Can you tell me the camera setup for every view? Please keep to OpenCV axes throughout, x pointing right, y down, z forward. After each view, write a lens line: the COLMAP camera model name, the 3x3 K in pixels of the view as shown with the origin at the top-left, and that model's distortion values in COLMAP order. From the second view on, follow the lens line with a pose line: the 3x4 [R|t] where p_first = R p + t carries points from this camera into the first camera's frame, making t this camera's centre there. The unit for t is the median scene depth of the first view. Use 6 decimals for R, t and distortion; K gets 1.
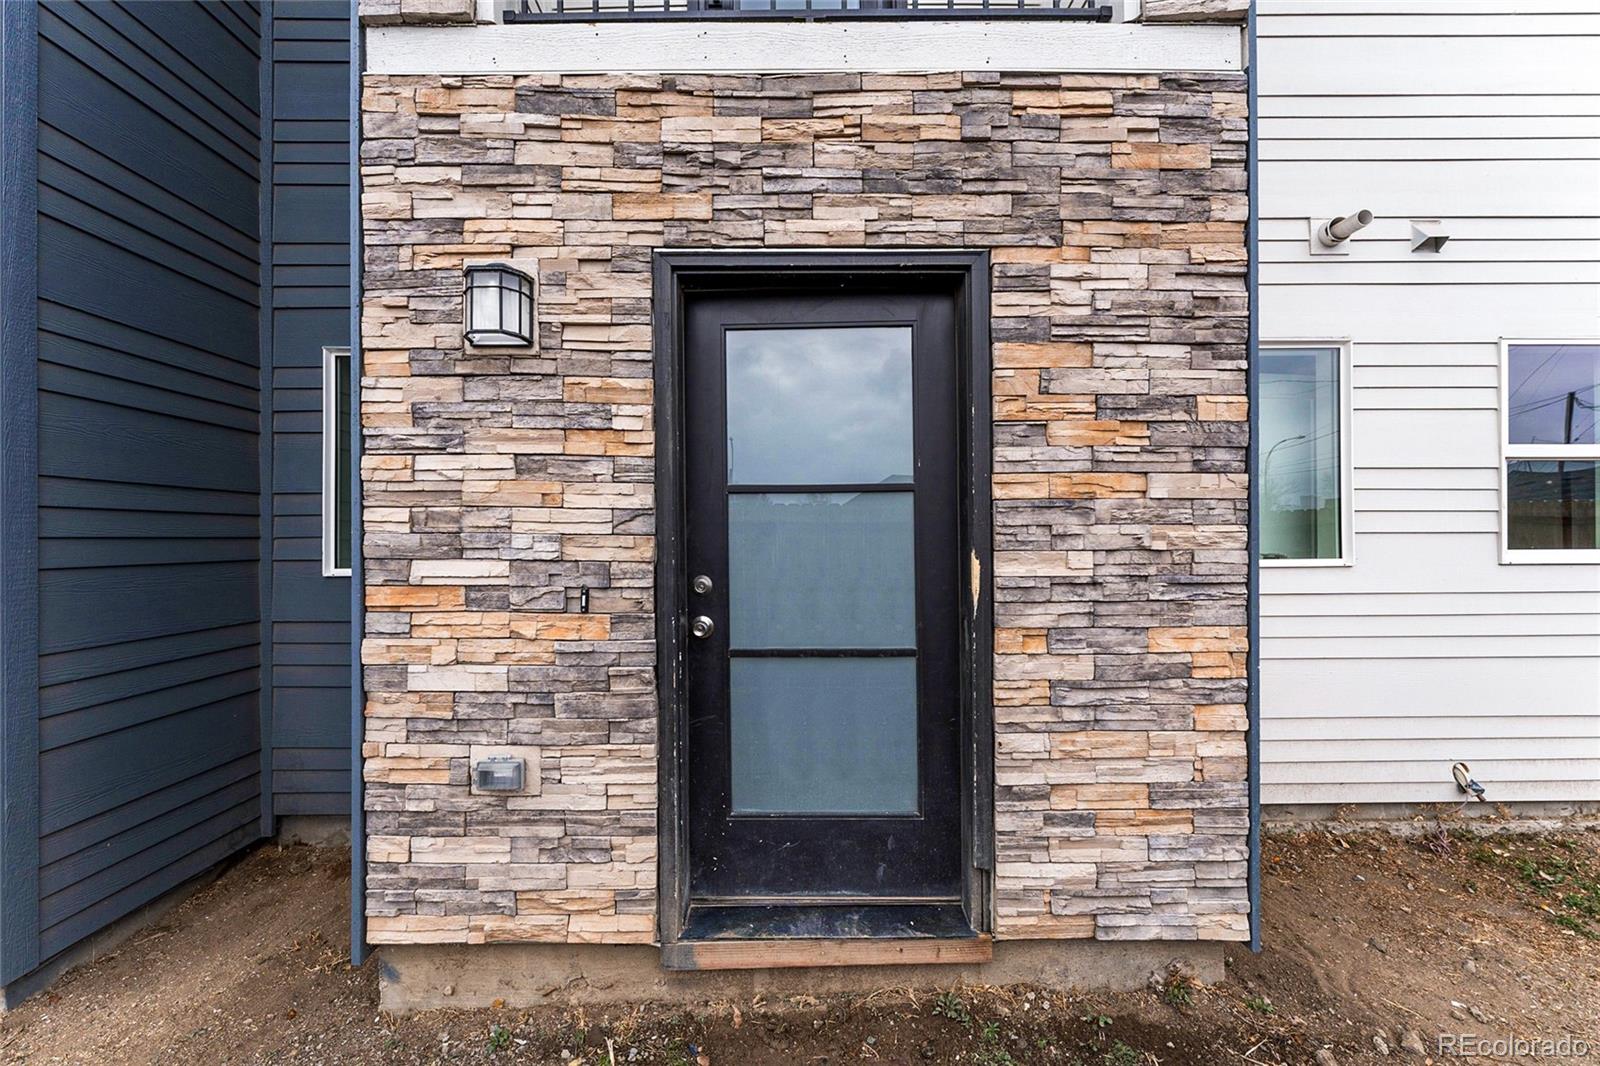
lens RADIAL K [[641.2, 0, 797.3], [0, 641.2, 536.6], [0, 0, 1]] dist [0.000534, -0.000295]
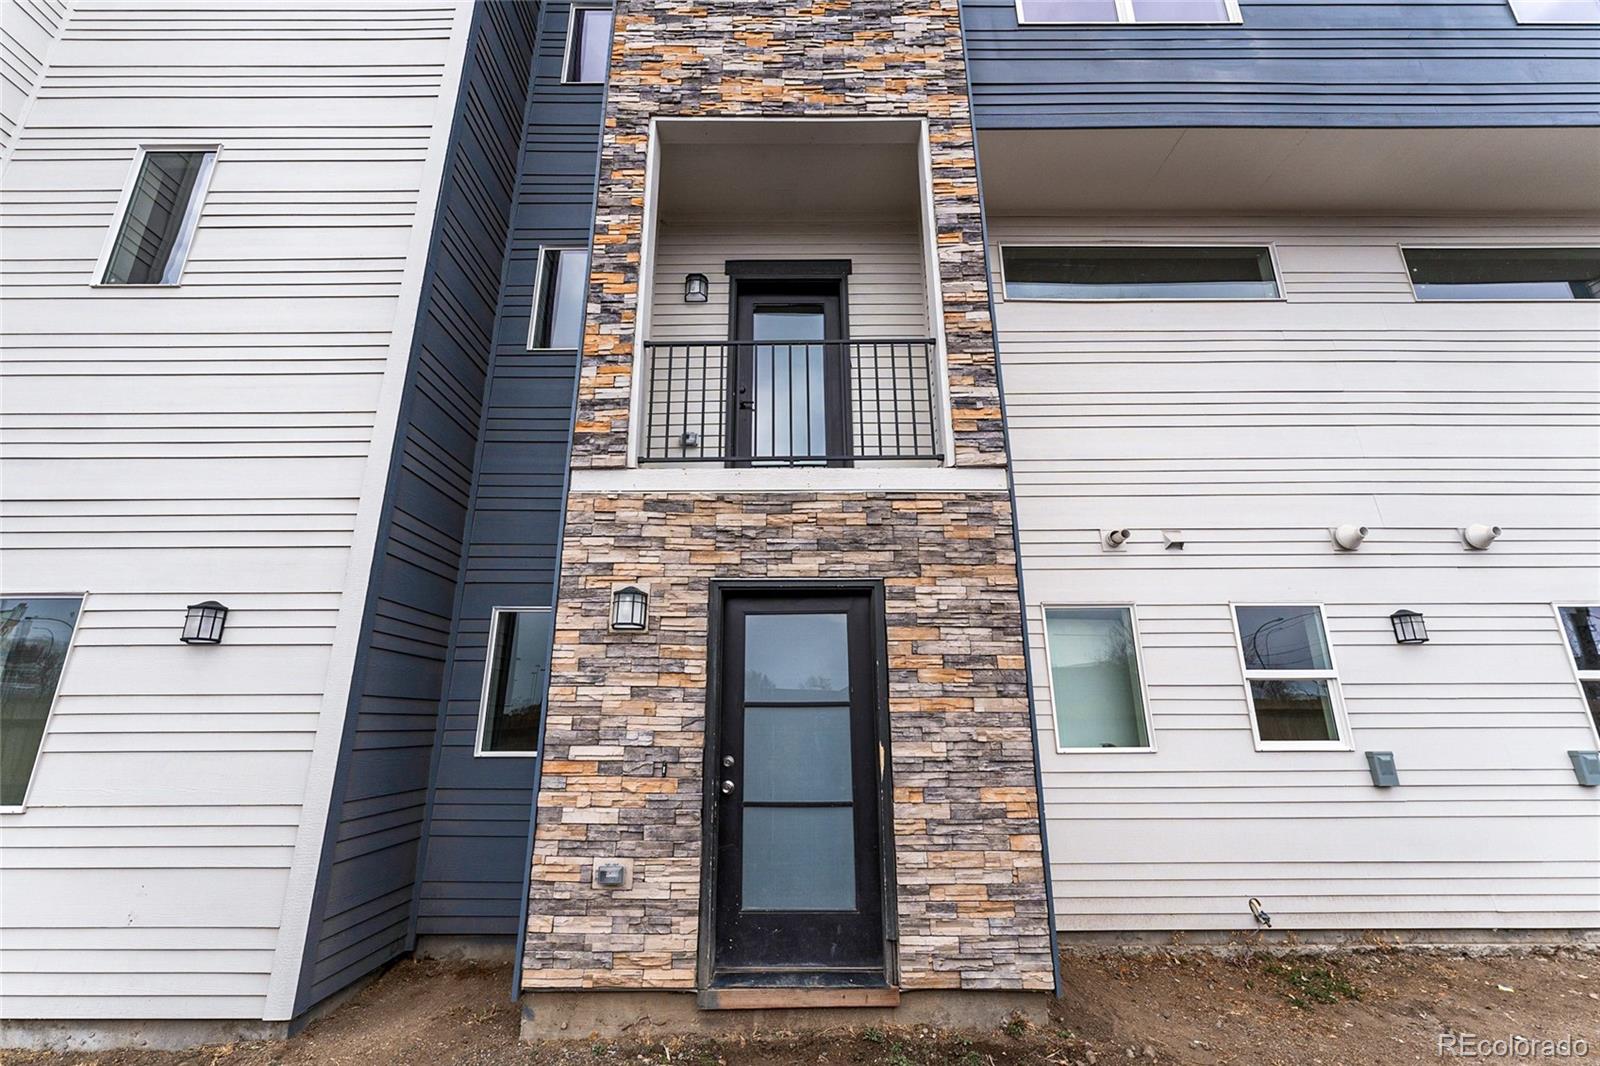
lens RADIAL K [[641.2, 0, 795.6], [0, 641.2, 544.0], [0, 0, 1]] dist [0.000534, -0.000295]
pose [[0.999951, 0.000741, -0.009833, 0.054114], [-0.003329, 0.963975, -0.265970, -0.033306], [0.009282, 0.265990, 0.963931, -0.894862]]
